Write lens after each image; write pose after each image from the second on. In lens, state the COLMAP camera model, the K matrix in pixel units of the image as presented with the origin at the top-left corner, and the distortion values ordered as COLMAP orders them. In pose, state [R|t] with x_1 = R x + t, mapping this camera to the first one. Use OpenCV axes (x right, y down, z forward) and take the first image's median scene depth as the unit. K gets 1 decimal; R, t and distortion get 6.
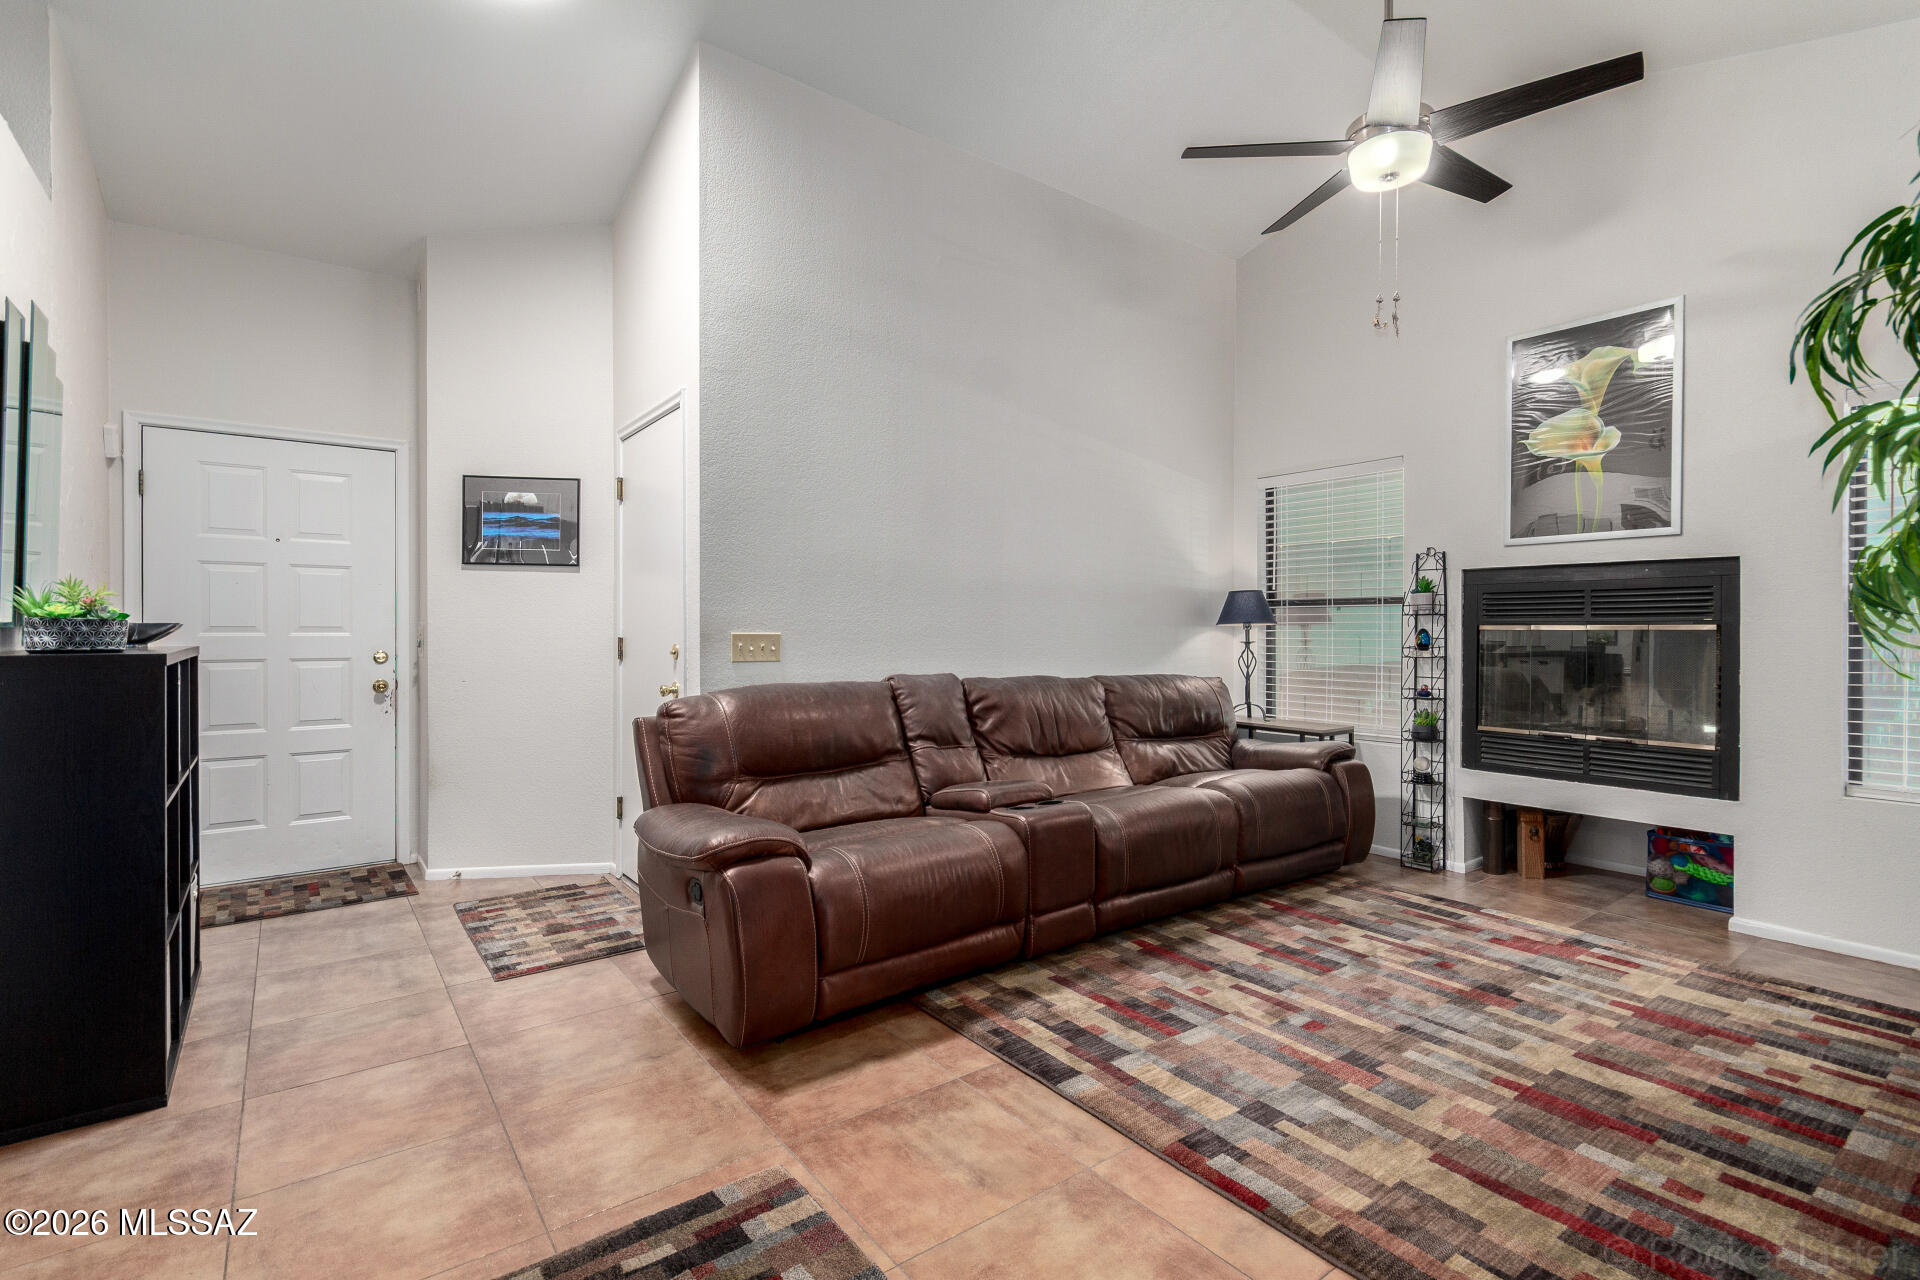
lens RADIAL K [[888.5, 0, 974.2], [0, 888.5, 634.8], [0, 0, 1]] dist [0.004117, 0.000748]
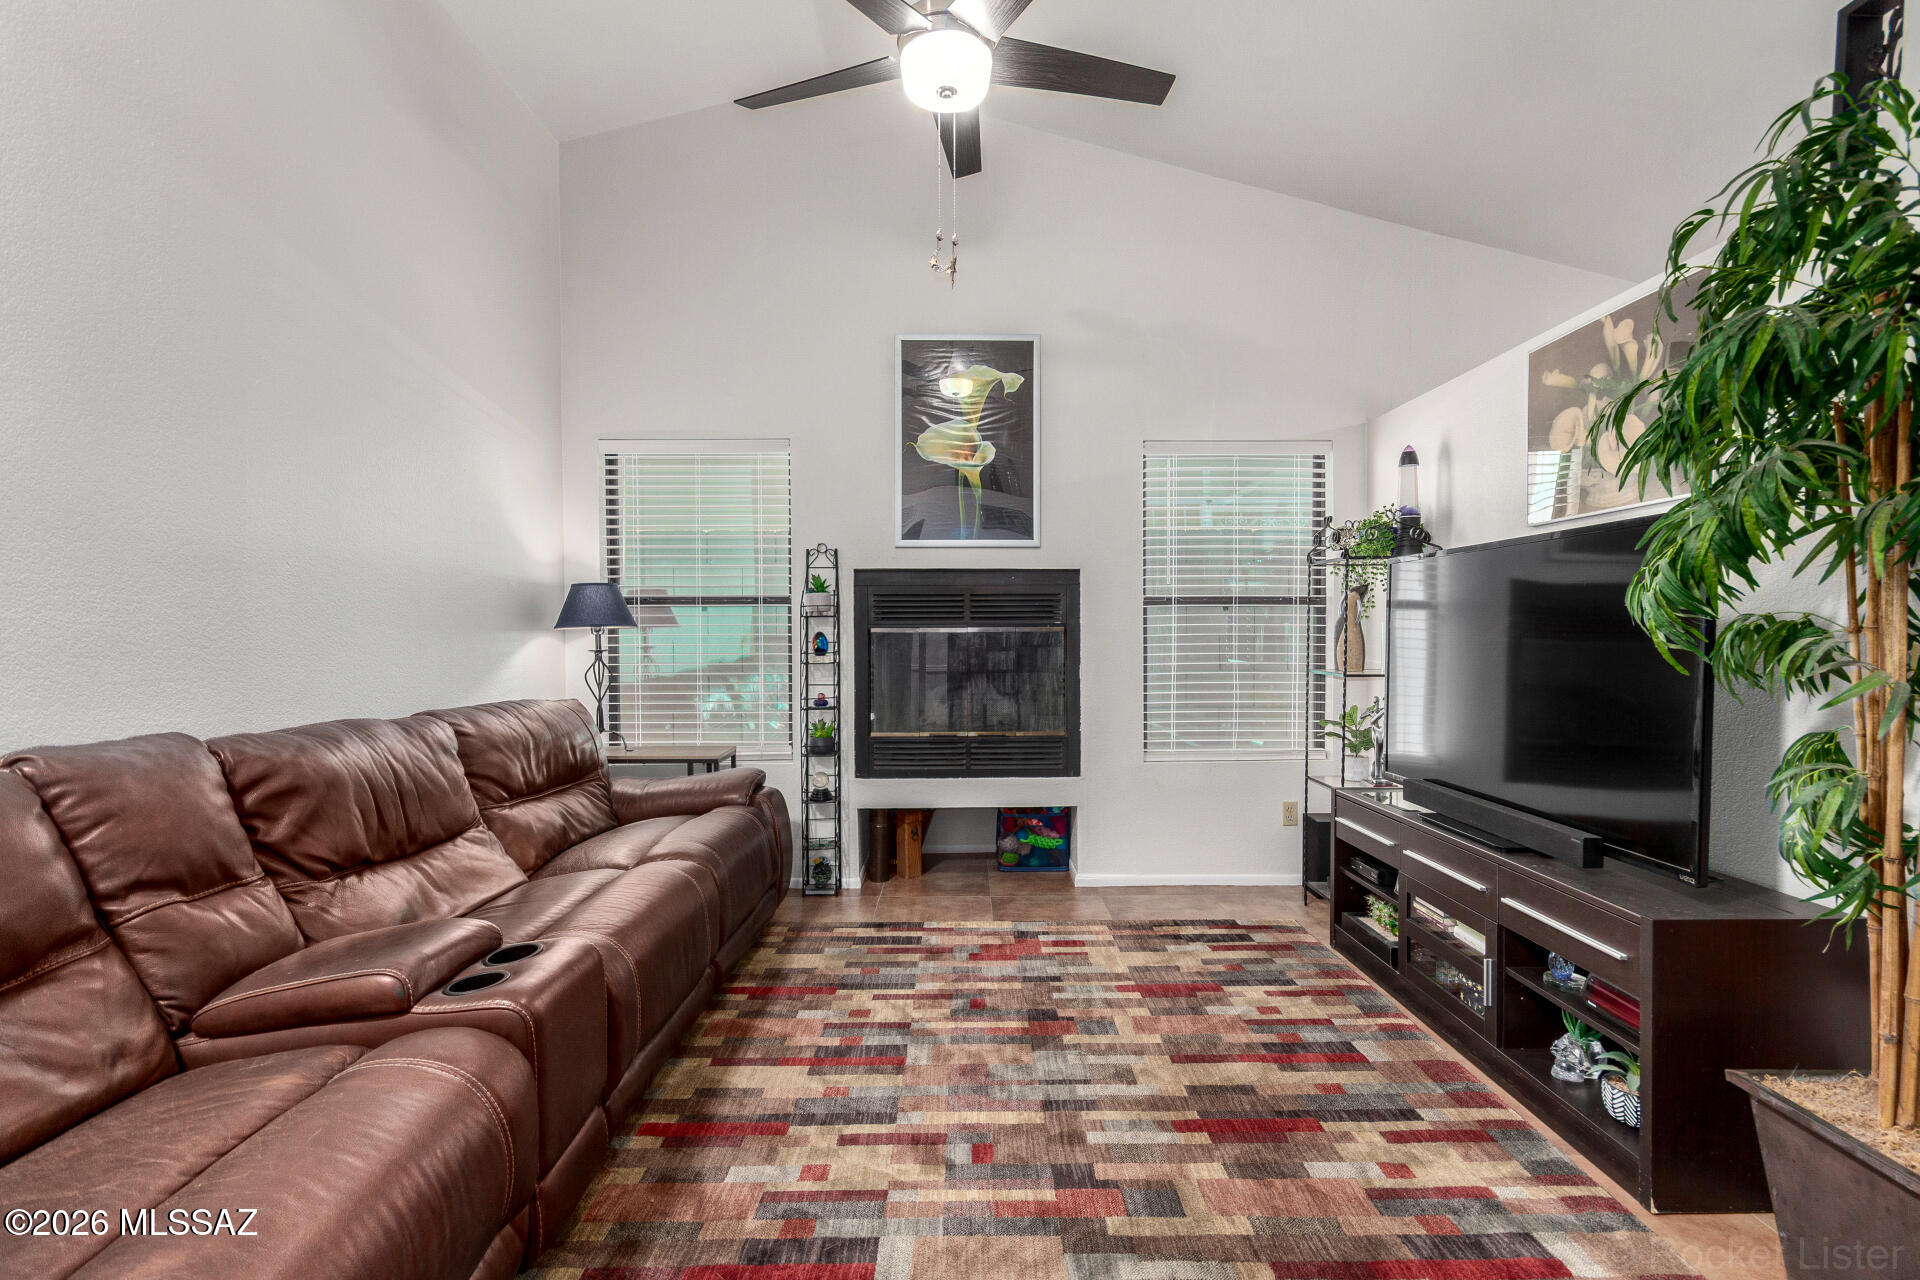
lens RADIAL K [[888.5, 0, 975.0], [0, 888.5, 648.3], [0, 0, 1]] dist [0.004117, 0.000748]
pose [[0.593044, -0.020517, 0.804908, -0.177916], [0.011105, 0.999789, 0.017302, -0.005582], [-0.805093, -0.001322, 0.593147, 0.430431]]
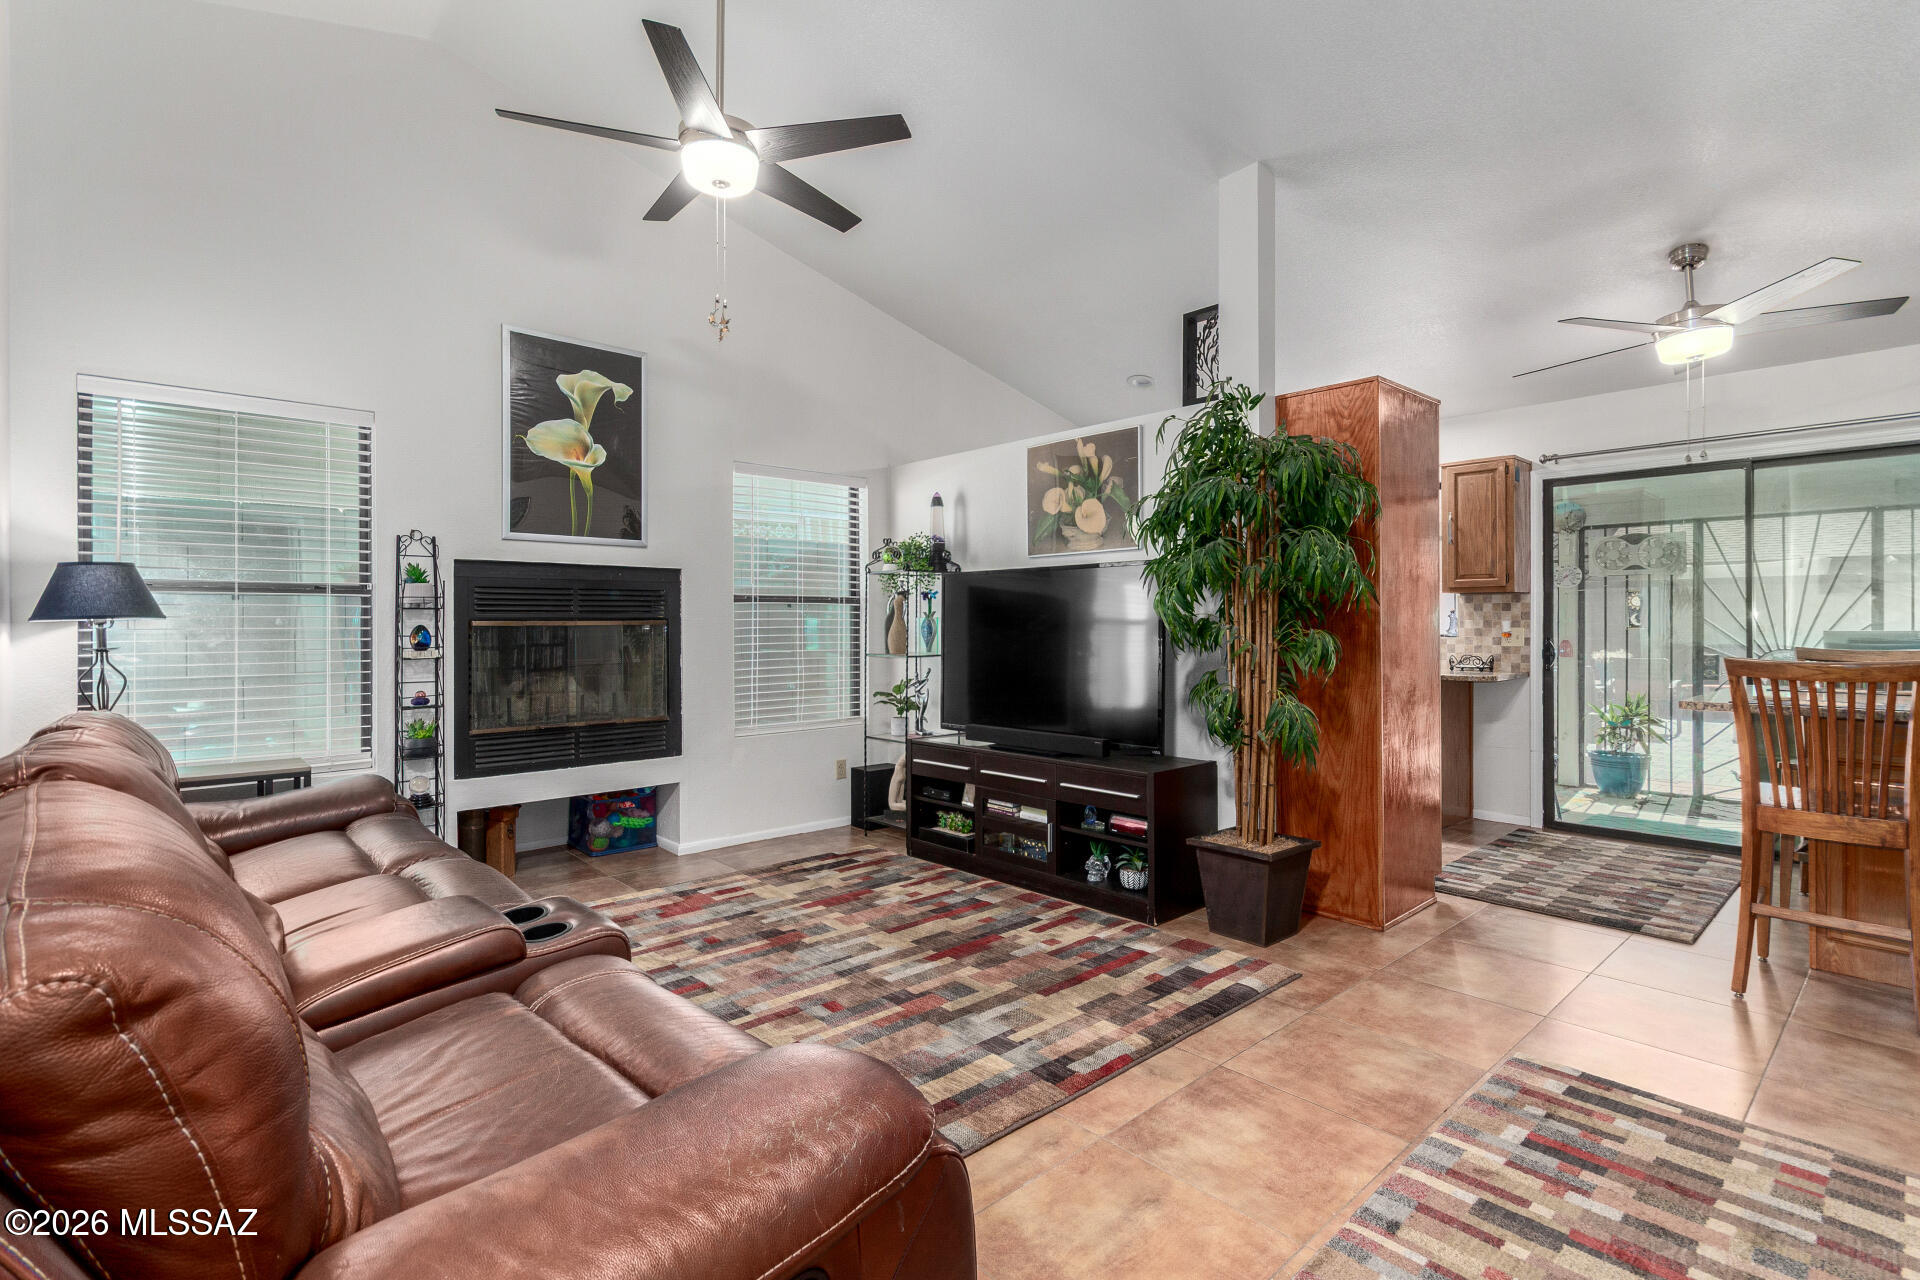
lens RADIAL K [[911.2, 0, 977.1], [0, 911.2, 624.5], [0, 0, 1]] dist [-0.000063, 0.001204]
pose [[-0.097376, -0.003372, 0.995242, -0.540237], [0.011036, 0.999929, 0.004468, -0.007497], [-0.995186, 0.011418, -0.097332, 0.725391]]
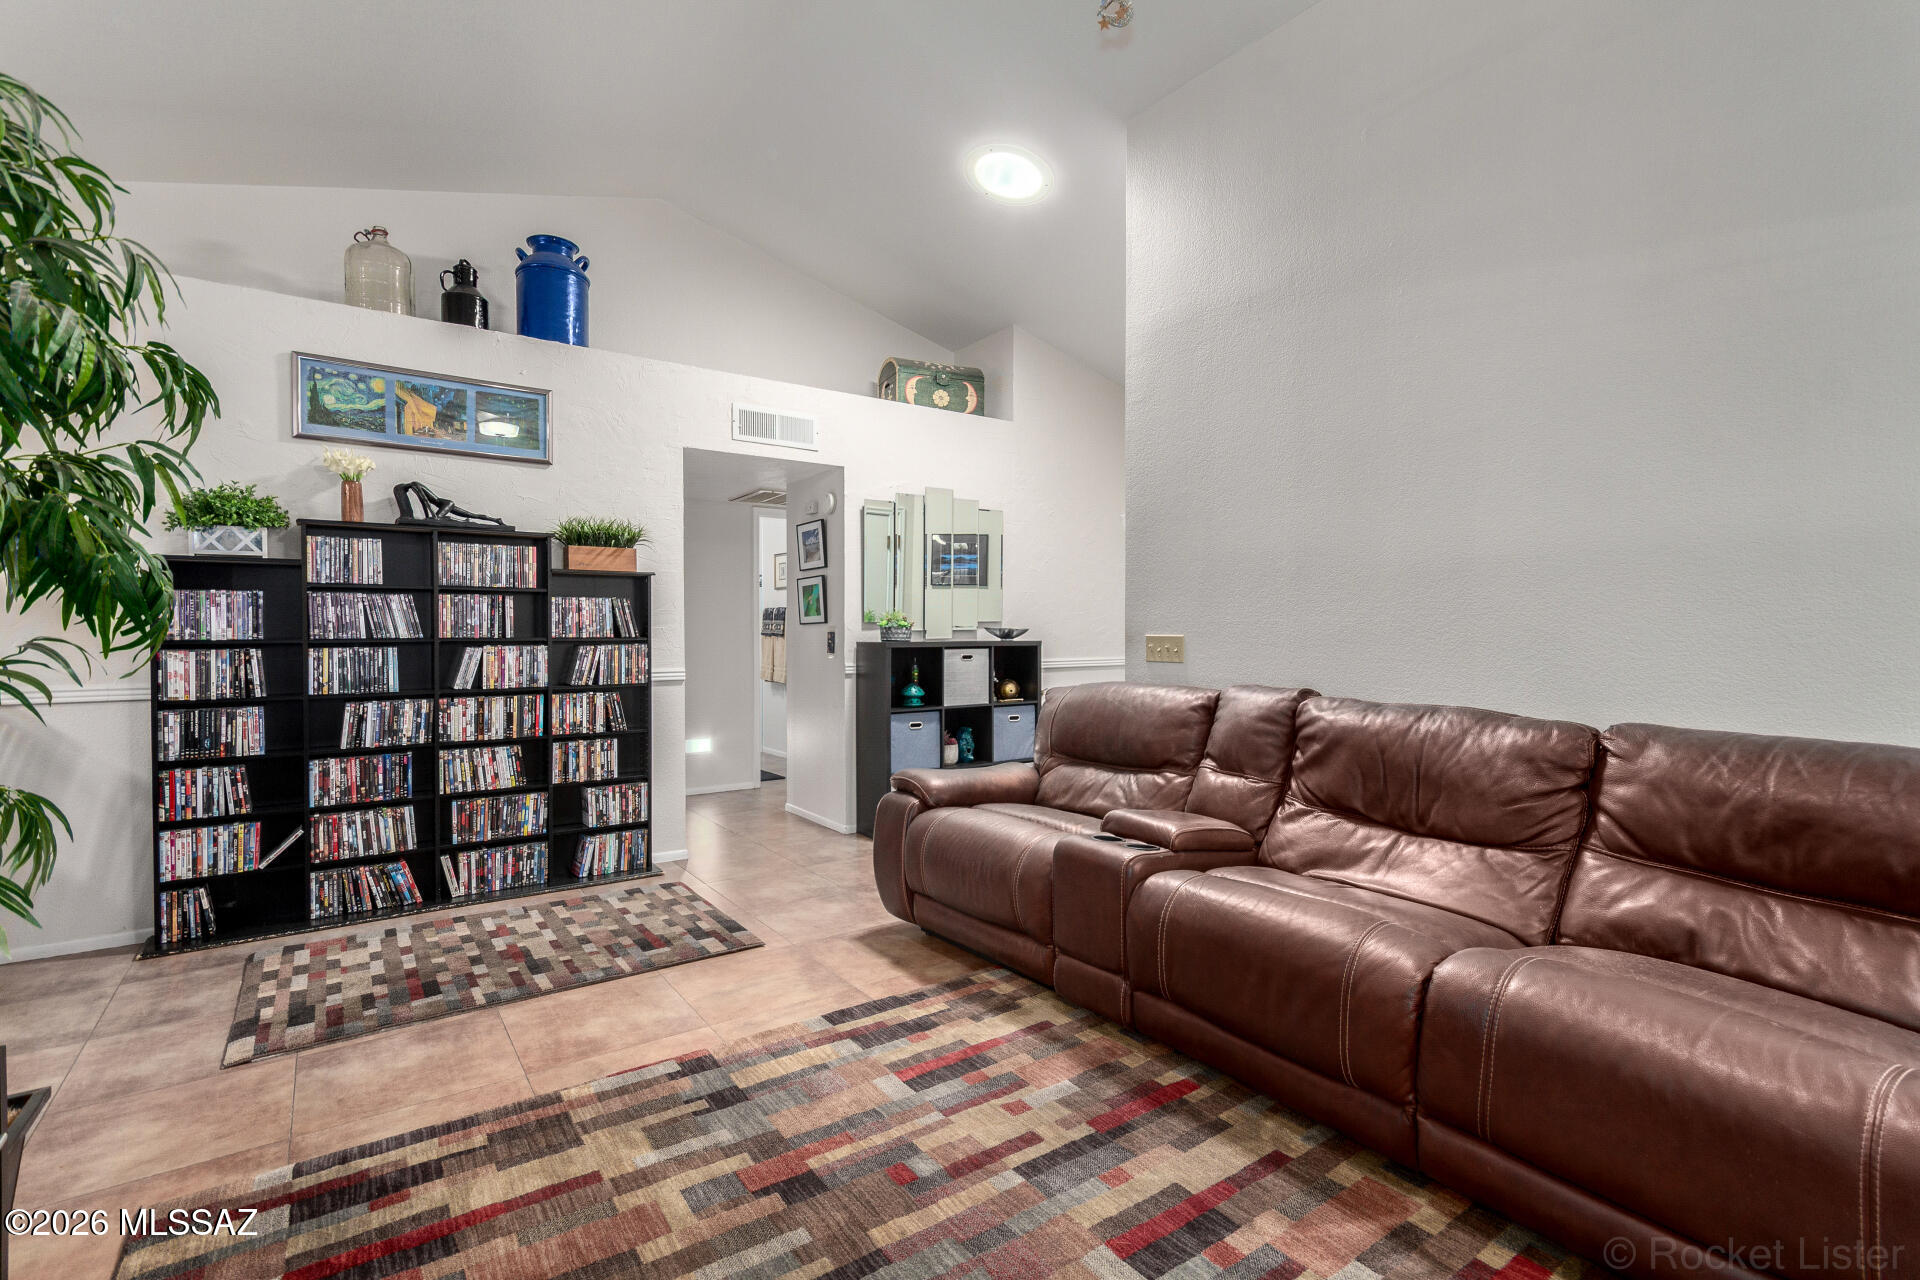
lens RADIAL K [[888.5, 0, 983.7], [0, 888.5, 632.5], [0, 0, 1]] dist [0.004117, 0.000748]
pose [[-0.012522, 0.002916, -0.999917, 0.866515], [-0.008717, 0.999957, 0.003025, -0.006738], [0.999884, 0.008754, -0.012496, 0.835539]]
